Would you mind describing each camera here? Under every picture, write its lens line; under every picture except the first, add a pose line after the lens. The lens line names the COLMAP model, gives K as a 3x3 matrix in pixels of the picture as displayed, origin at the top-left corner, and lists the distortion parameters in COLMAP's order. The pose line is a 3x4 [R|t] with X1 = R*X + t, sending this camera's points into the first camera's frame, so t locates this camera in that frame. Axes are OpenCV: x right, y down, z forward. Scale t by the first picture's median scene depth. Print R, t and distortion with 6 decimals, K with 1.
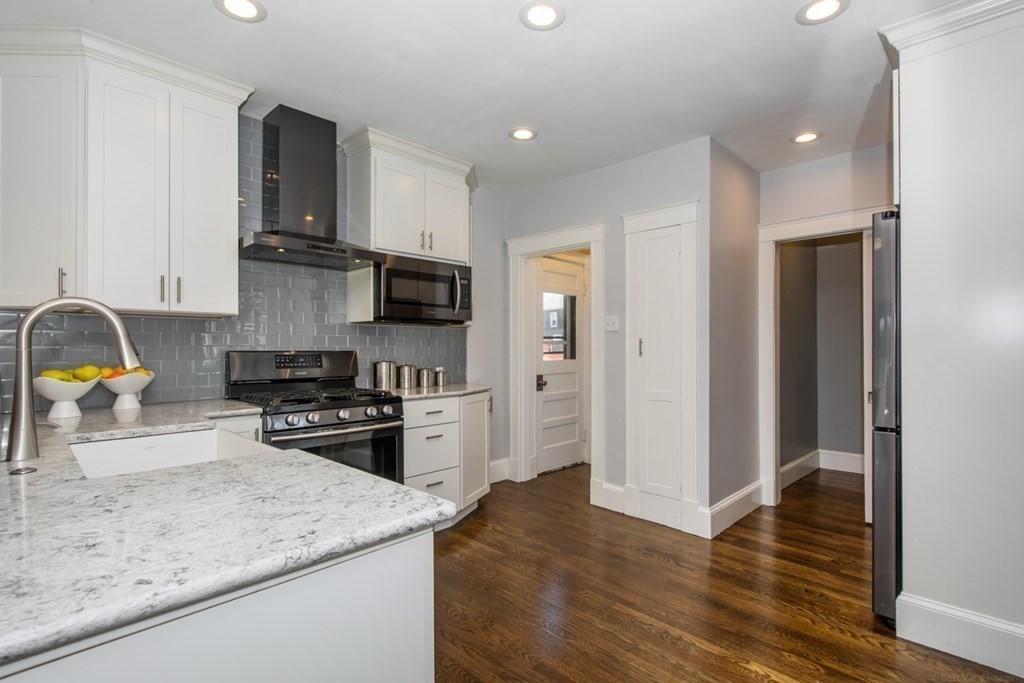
lens RADIAL K [[488.2, 0, 511.7], [0, 488.2, 350.7], [0, 0, 1]] dist [0.005516, -0.002486]
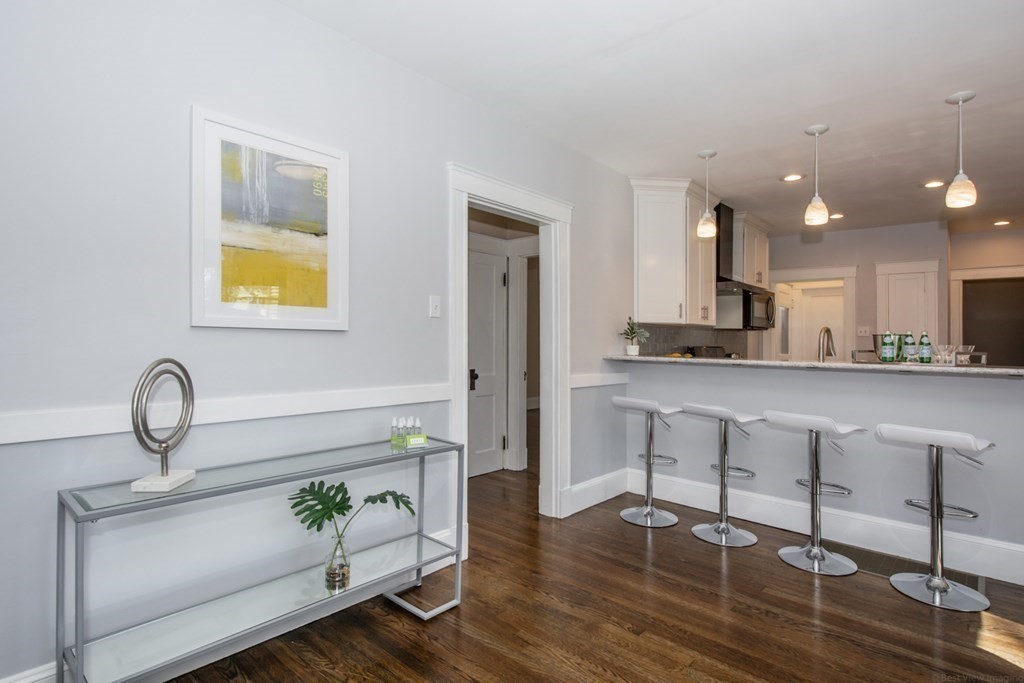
lens RADIAL K [[514.4, 0, 505.6], [0, 514.4, 345.7], [0, 0, 1]] dist [0.004411, 0.000219]
pose [[0.998950, 0.007991, 0.045115, -1.174279], [-0.007898, 0.999966, -0.002246, 0.008883], [-0.045132, 0.001887, 0.998979, -0.711424]]
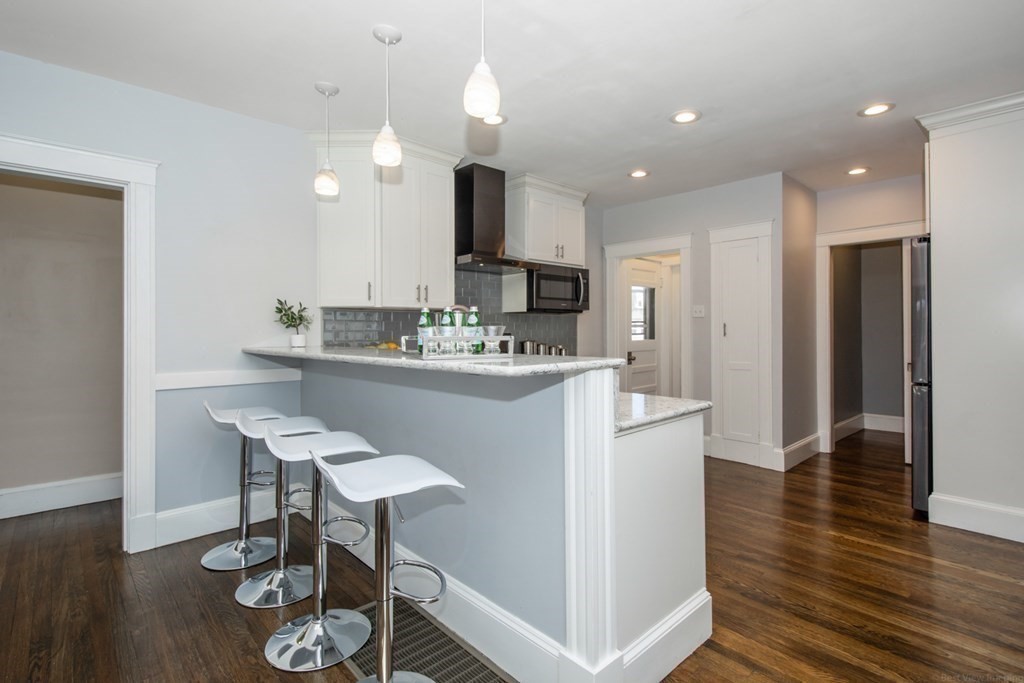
lens RADIAL K [[488.2, 0, 489.8], [0, 488.2, 333.1], [0, 0, 1]] dist [0.005516, -0.002486]
pose [[0.997212, -0.004315, -0.074491, -0.287791], [0.004346, 0.999991, 0.000252, -0.000609], [0.074489, -0.000575, 0.997222, -0.388343]]
